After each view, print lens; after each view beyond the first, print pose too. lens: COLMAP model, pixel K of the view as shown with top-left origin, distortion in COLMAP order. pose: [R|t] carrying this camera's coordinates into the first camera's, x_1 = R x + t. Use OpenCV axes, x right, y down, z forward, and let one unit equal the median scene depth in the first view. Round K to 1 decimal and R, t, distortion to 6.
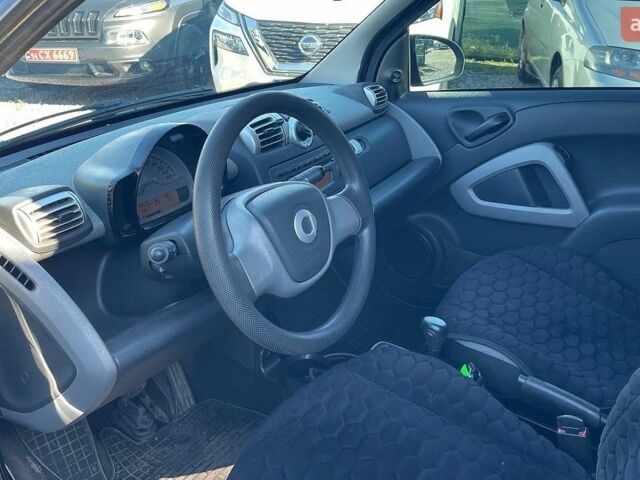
lens RADIAL K [[635.7, 0, 316.9], [0, 635.7, 239.7], [0, 0, 1]] dist [0.074092, -0.096755]
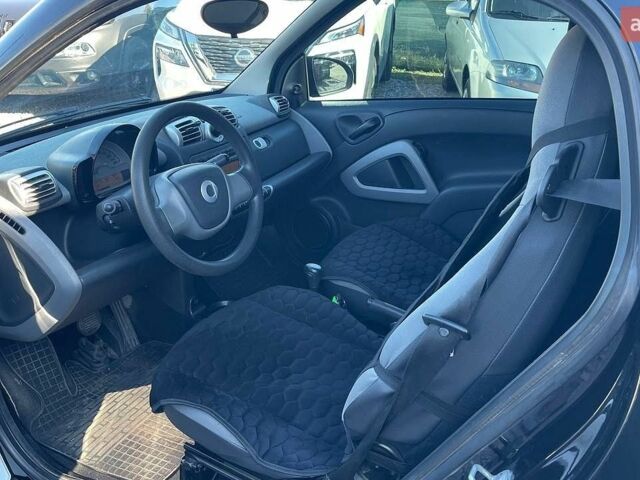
lens RADIAL K [[635.7, 0, 316.9], [0, 635.7, 239.7], [0, 0, 1]] dist [0.074092, -0.096755]
pose [[0.997106, -0.018728, 0.073681, 0.073684], [0.019548, 0.999755, -0.010429, 0.068222], [-0.073468, 0.011839, 0.997227, -0.310368]]
